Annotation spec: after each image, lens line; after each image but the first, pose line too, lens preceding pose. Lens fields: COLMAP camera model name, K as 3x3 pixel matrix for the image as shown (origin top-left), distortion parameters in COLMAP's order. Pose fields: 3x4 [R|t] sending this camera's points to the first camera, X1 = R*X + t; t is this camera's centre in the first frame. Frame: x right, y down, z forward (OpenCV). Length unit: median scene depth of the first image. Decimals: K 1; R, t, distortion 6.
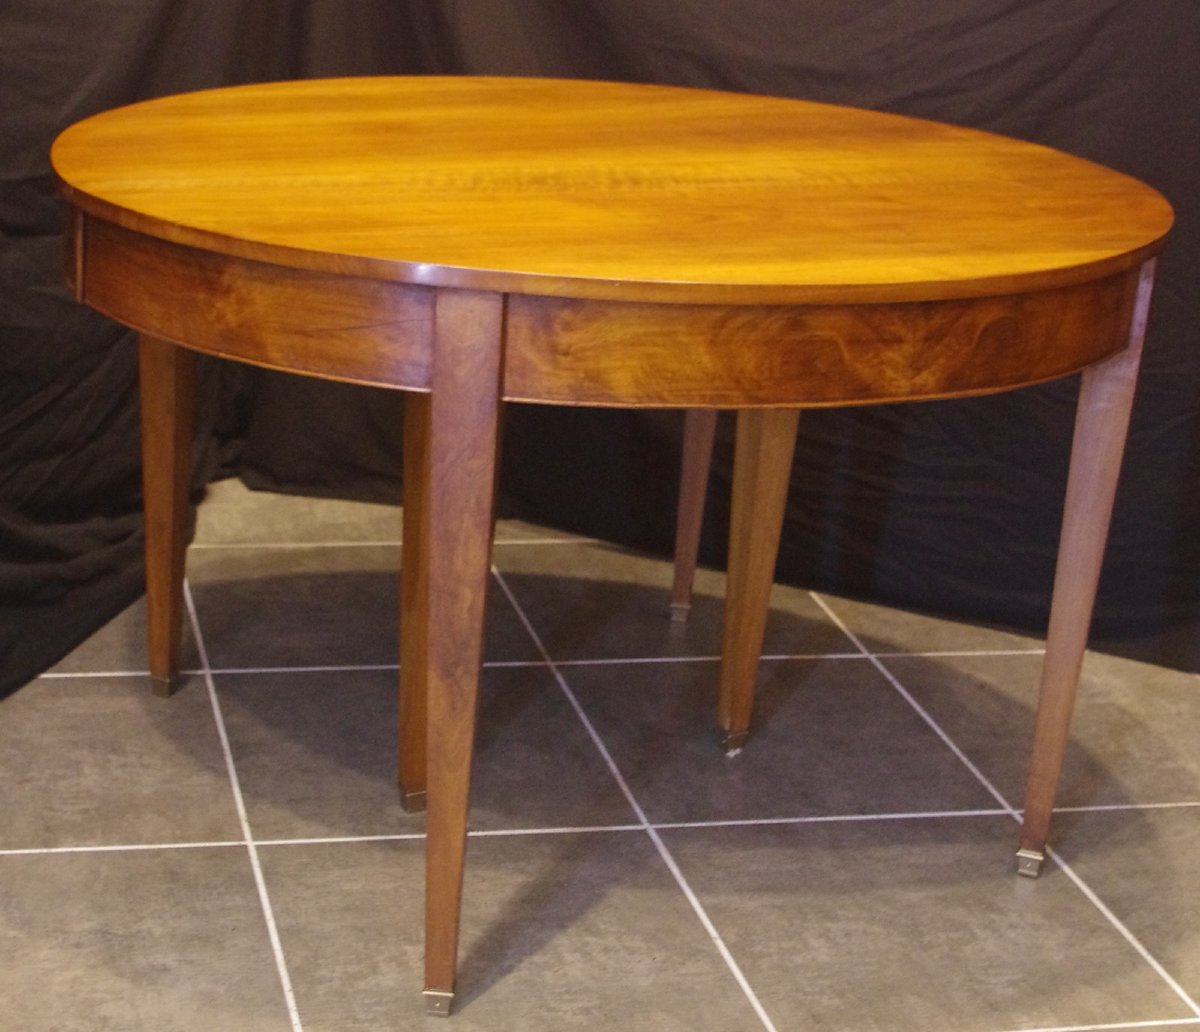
lens RADIAL K [[2366.1, 0, 546.2], [0, 2366.1, 452.0], [0, 0, 1]] dist [-0.005258, -0.006348]
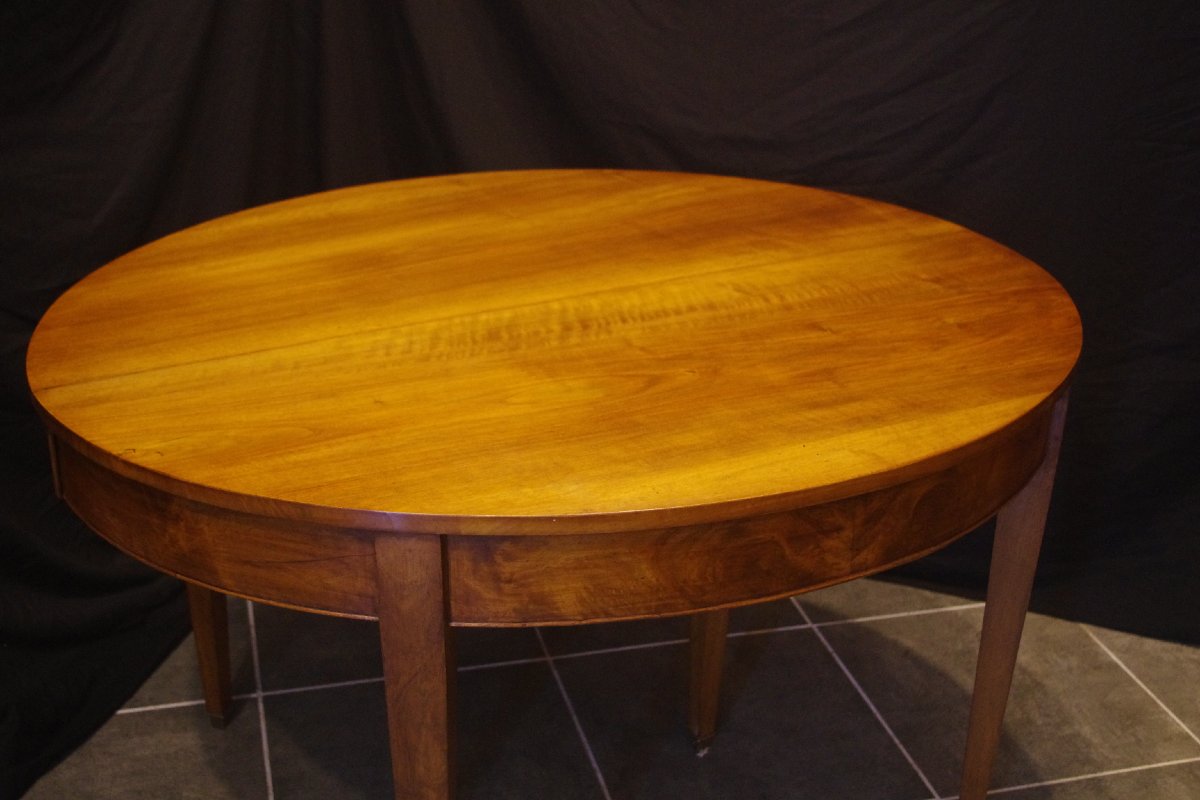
lens RADIAL K [[1499.0, 0, 600.0], [0, 1499.0, 400.0], [0, 0, 1]] dist [-0.014216, 0.026597]
pose [[0.998628, -0.052363, -0.000175, 0.047468], [0.052014, 0.991584, 0.118553, -0.177869], [-0.006034, -0.118400, 0.992948, 0.351401]]
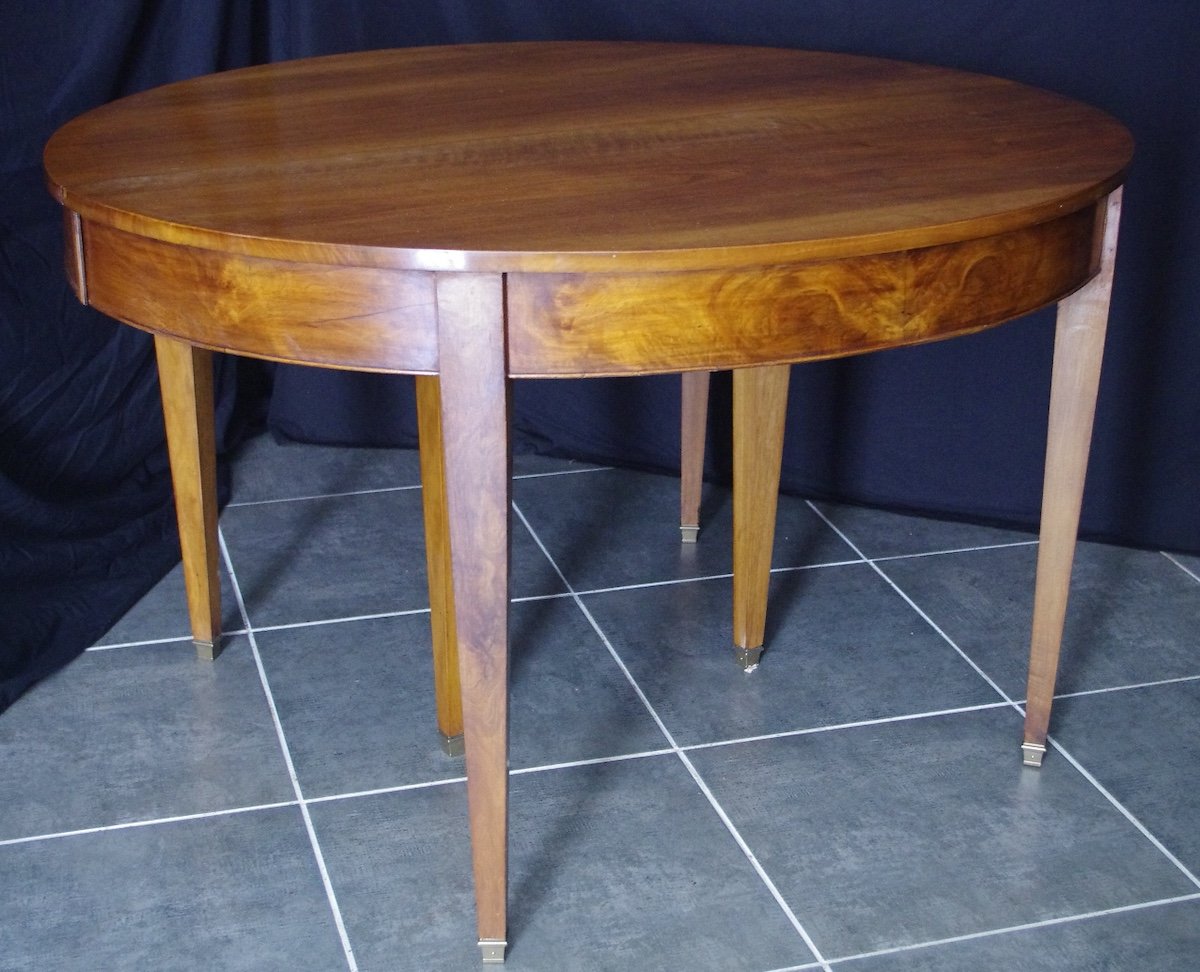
lens RADIAL K [[2051.3, 0, 690.8], [0, 2051.3, 484.6], [0, 0, 1]] dist [-0.025967, 0.102866]
pose [[0.995058, -0.076682, 0.063083, -0.000136], [0.071955, 0.994654, 0.074060, -0.033429], [-0.068425, -0.069155, 0.995257, 0.107620]]
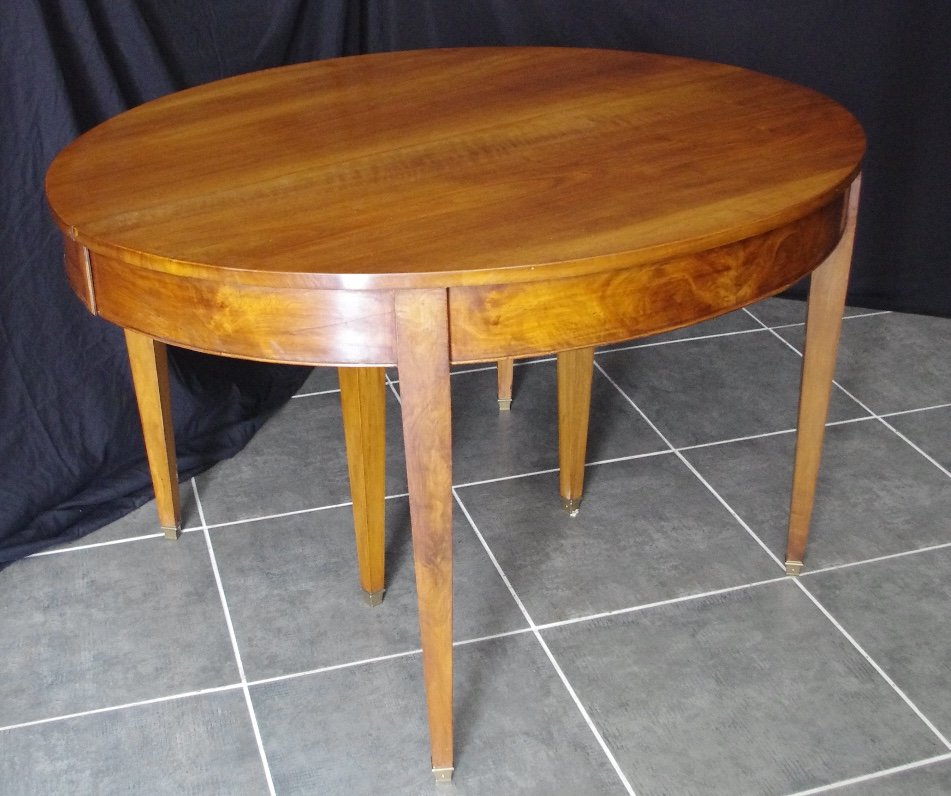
lens RADIAL K [[1394.9, 0, 475.7], [0, 1394.9, 361.5], [0, 0, 1]] dist [-0.049010, -0.011598]
pose [[0.980367, -0.150342, 0.127586, -0.096631], [0.131021, 0.980225, 0.148298, -0.126910], [-0.147358, -0.128670, 0.980678, 0.228942]]
